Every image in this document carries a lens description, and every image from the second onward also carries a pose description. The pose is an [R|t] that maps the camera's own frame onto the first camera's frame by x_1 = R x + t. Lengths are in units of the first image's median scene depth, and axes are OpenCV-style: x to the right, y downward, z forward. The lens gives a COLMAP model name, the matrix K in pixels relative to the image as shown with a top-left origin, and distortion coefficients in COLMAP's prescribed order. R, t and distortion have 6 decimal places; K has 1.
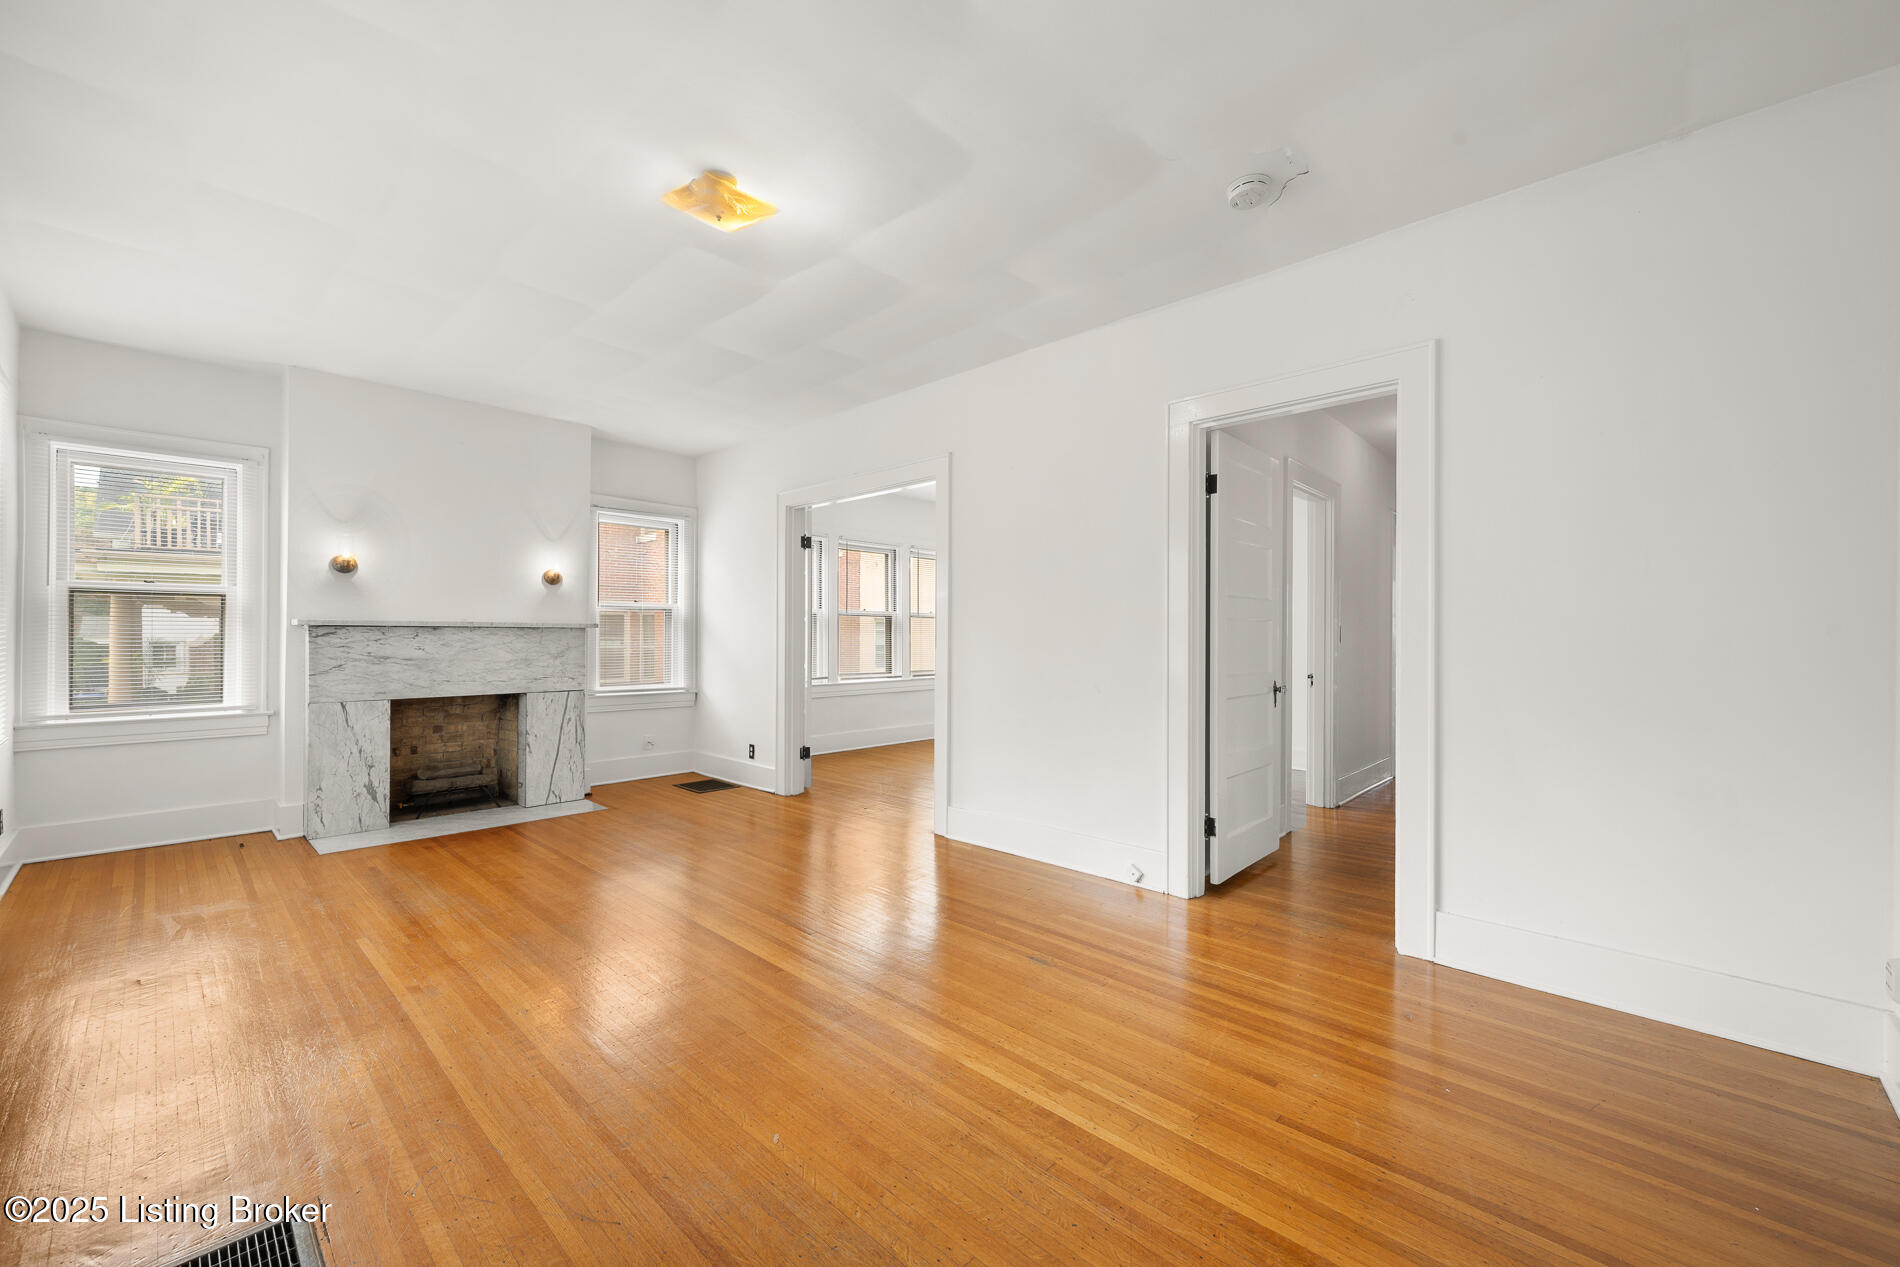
lens RADIAL K [[745.4, 0, 950.0], [0, 745.4, 633.5], [0, 0, 1]] dist [-0.002029, -0.000218]
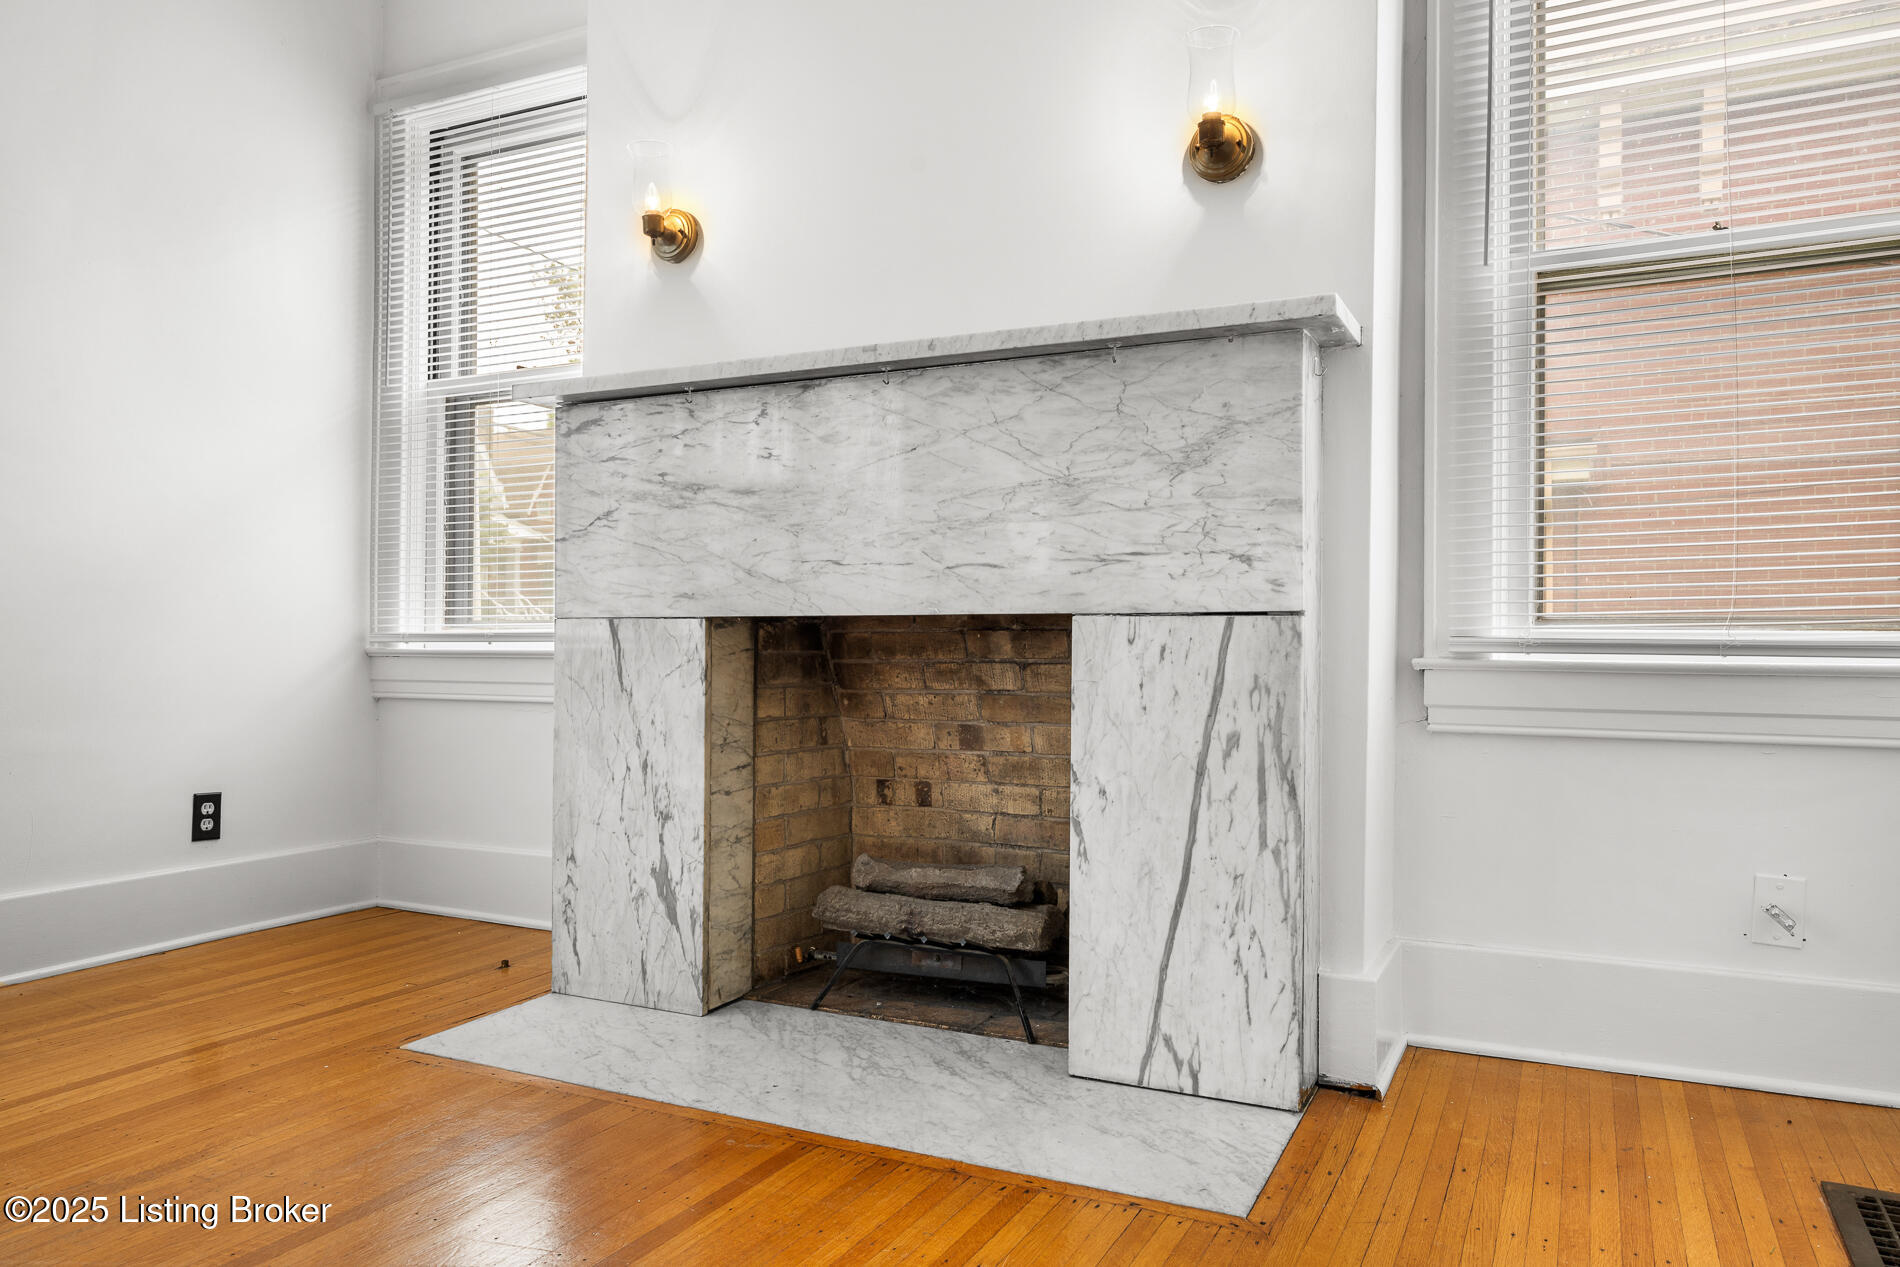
lens RADIAL K [[1295.6, 0, 950.0], [0, 1295.6, 633.5], [0, 0, 1]] dist [0.003464, 0.000558]
pose [[0.286450, -0.008683, -0.958056, -0.174290], [0.002218, 0.999962, -0.008400, 0.094876], [0.958093, 0.000281, 0.286459, 0.886624]]
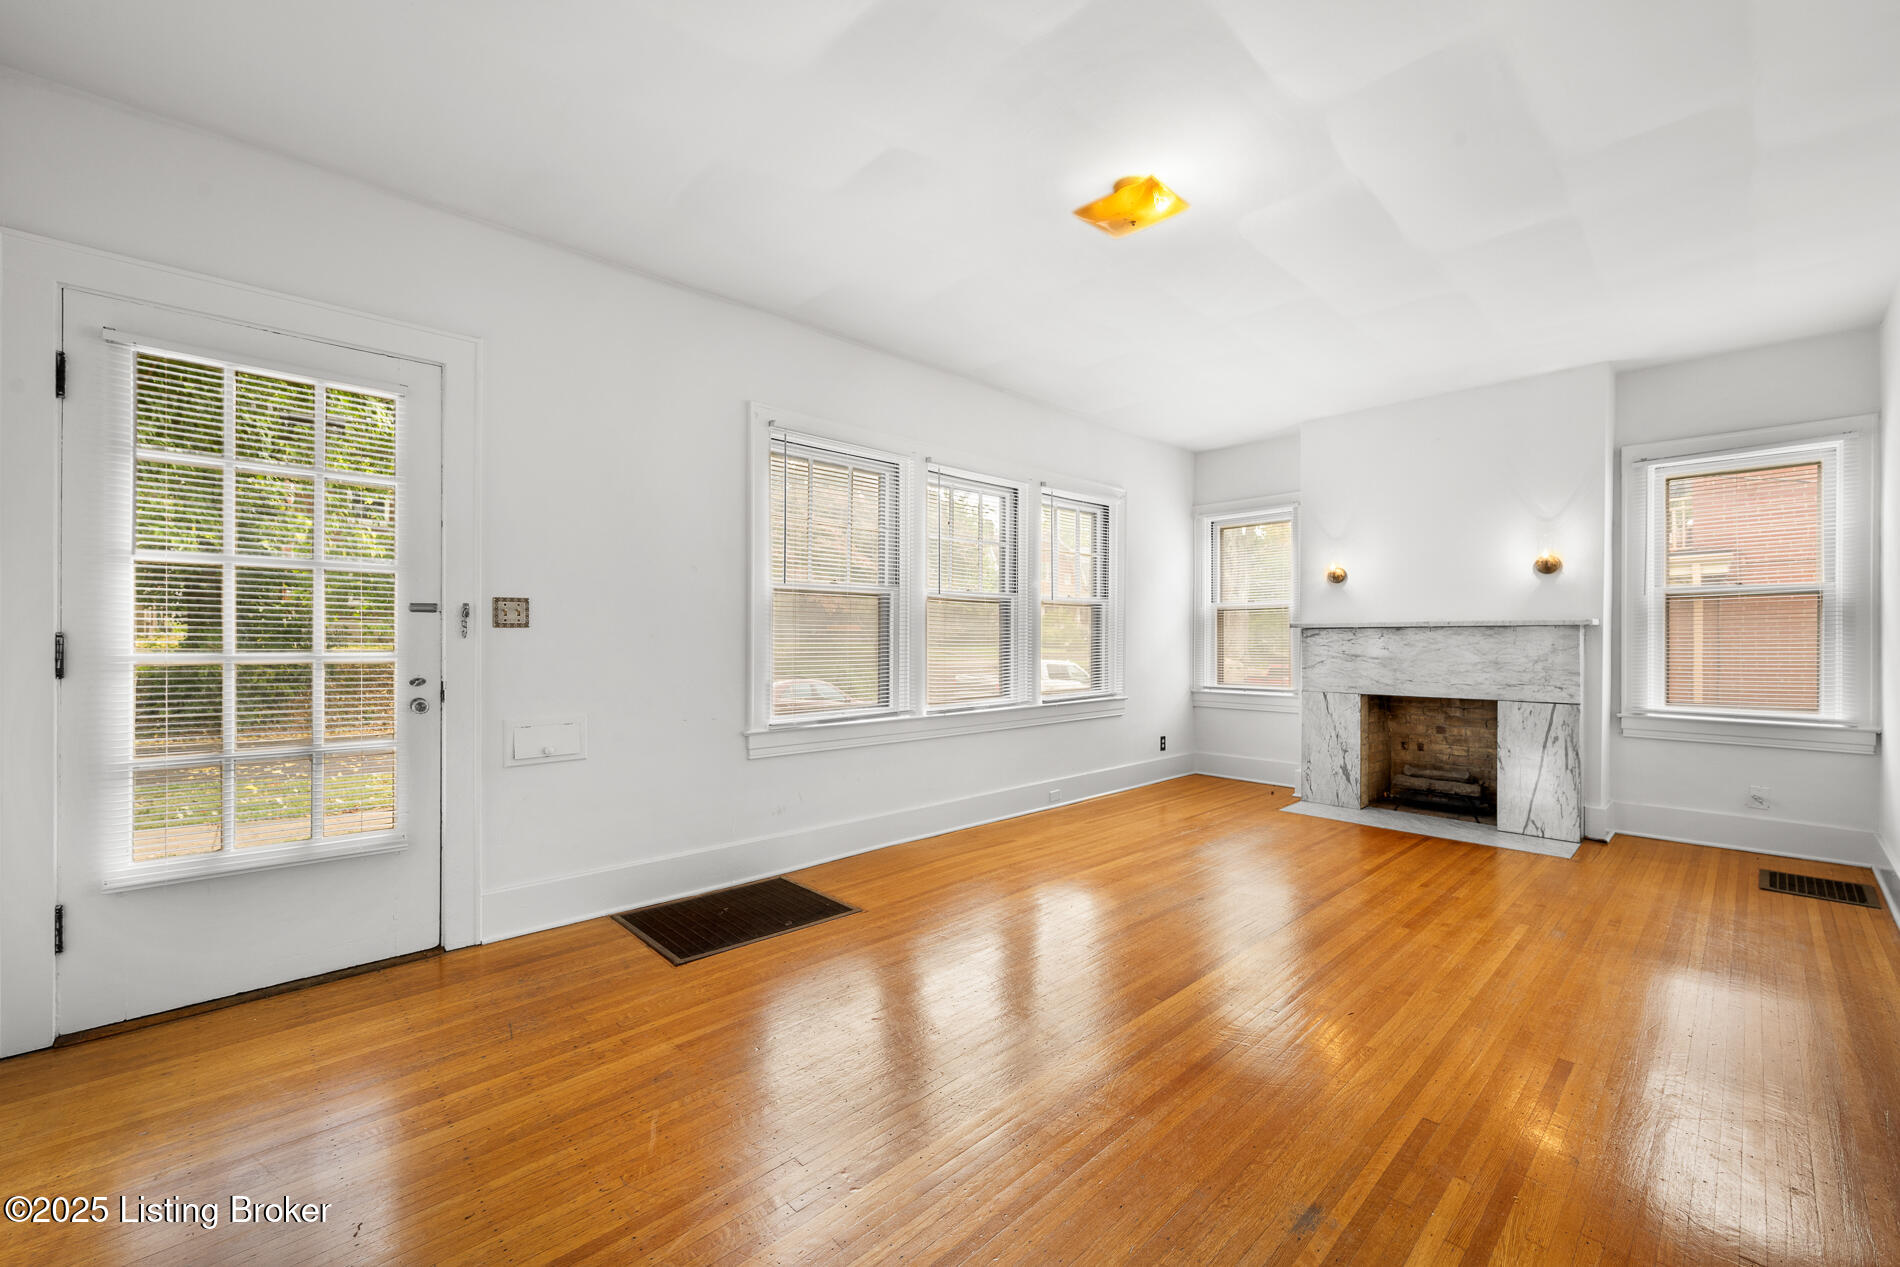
lens RADIAL K [[763.1, 0, 950.0], [0, 763.1, 633.5], [0, 0, 1]] dist [0.002480, -0.000062]
pose [[-0.062527, -0.008717, -0.998005, 0.395982], [0.005978, 0.999941, -0.009108, 0.005518], [0.998025, -0.006536, -0.062471, 0.436200]]
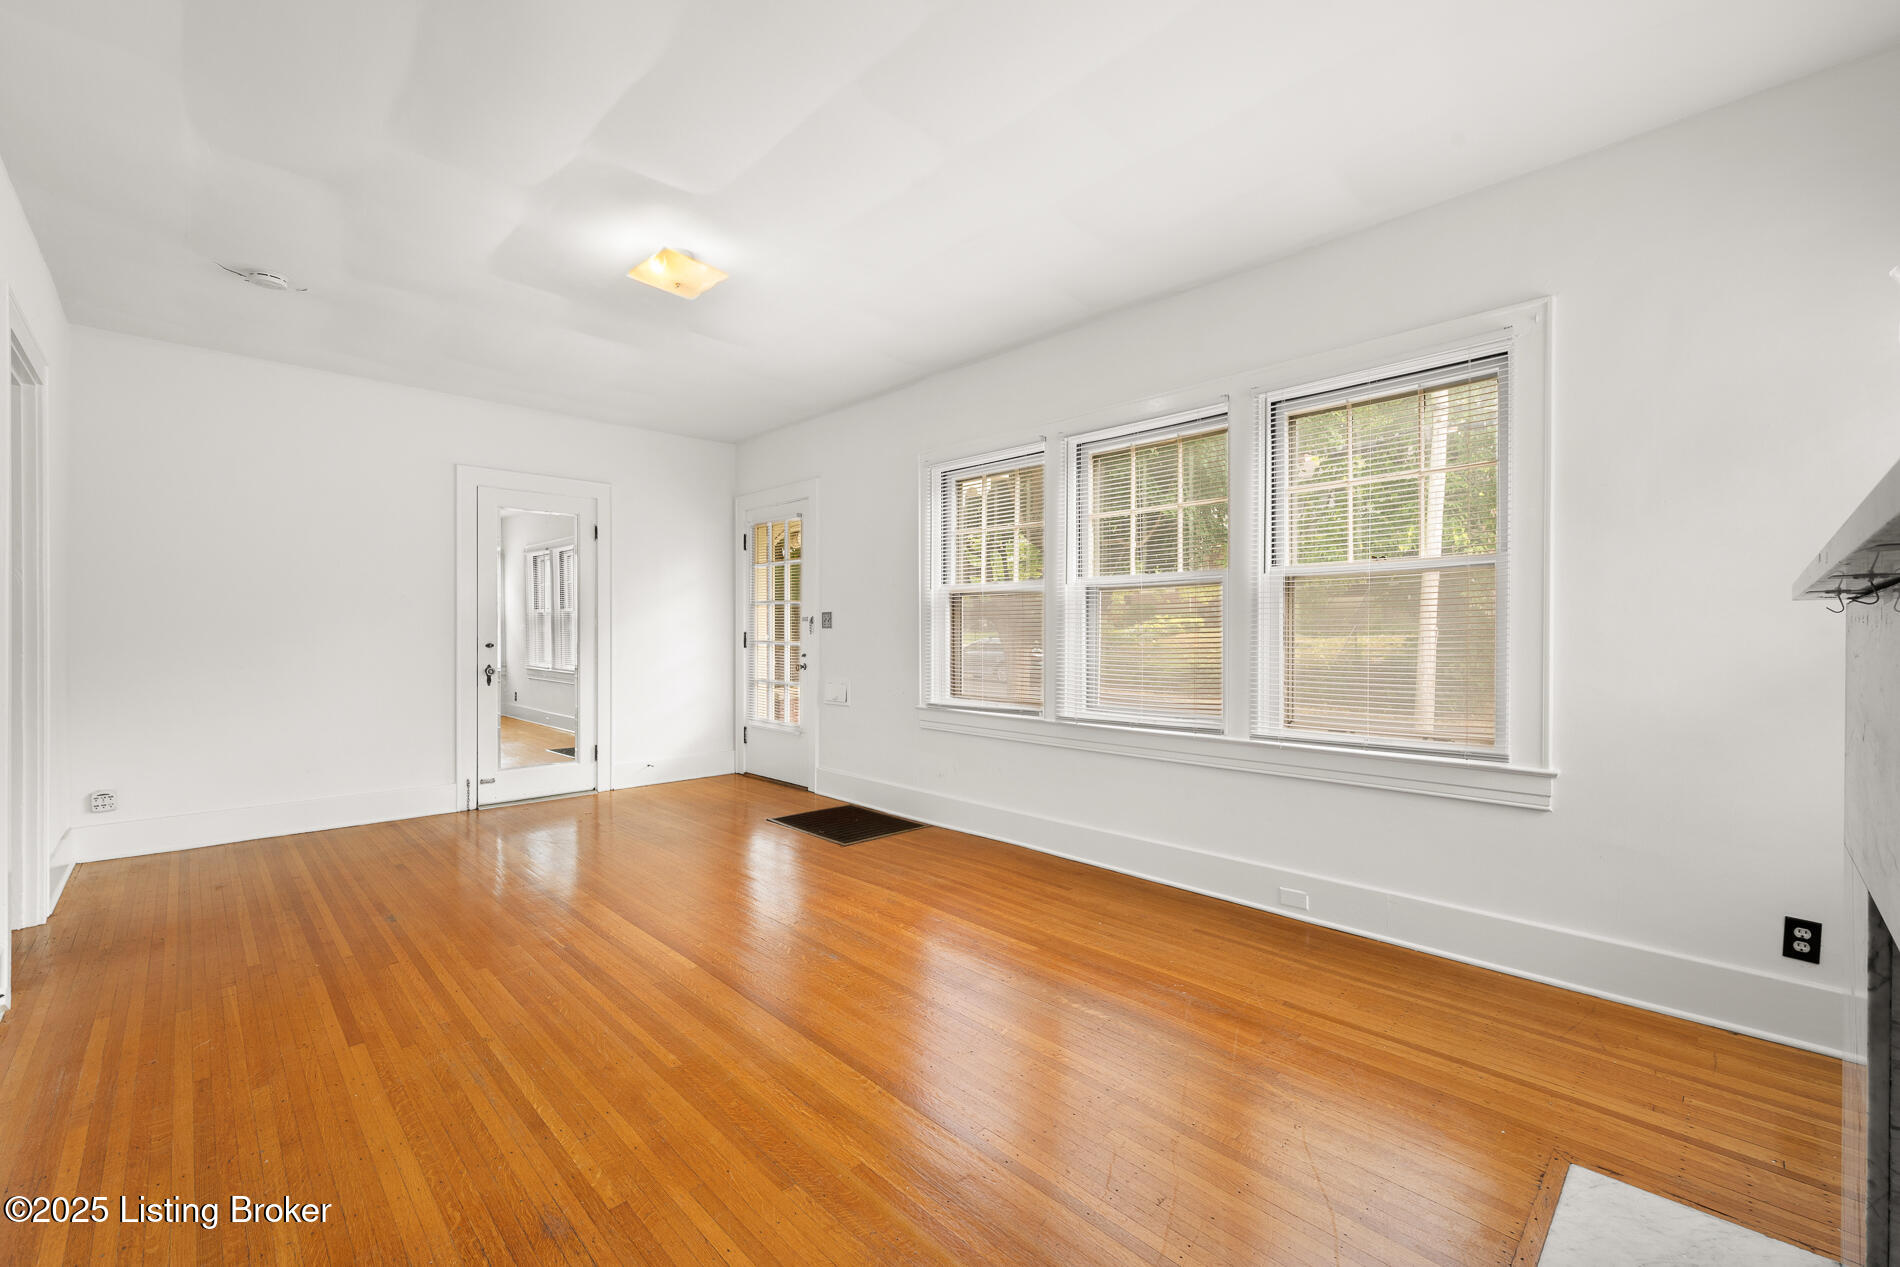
lens RADIAL K [[799.2, 0, 950.0], [0, 799.2, 633.5], [0, 0, 1]] dist [-0.001018, -0.000084]
pose [[-0.998444, -0.004685, 0.055573, -0.439493], [-0.004995, 0.999973, -0.005447, 0.006516], [-0.055546, -0.005716, -0.998440, 1.211419]]
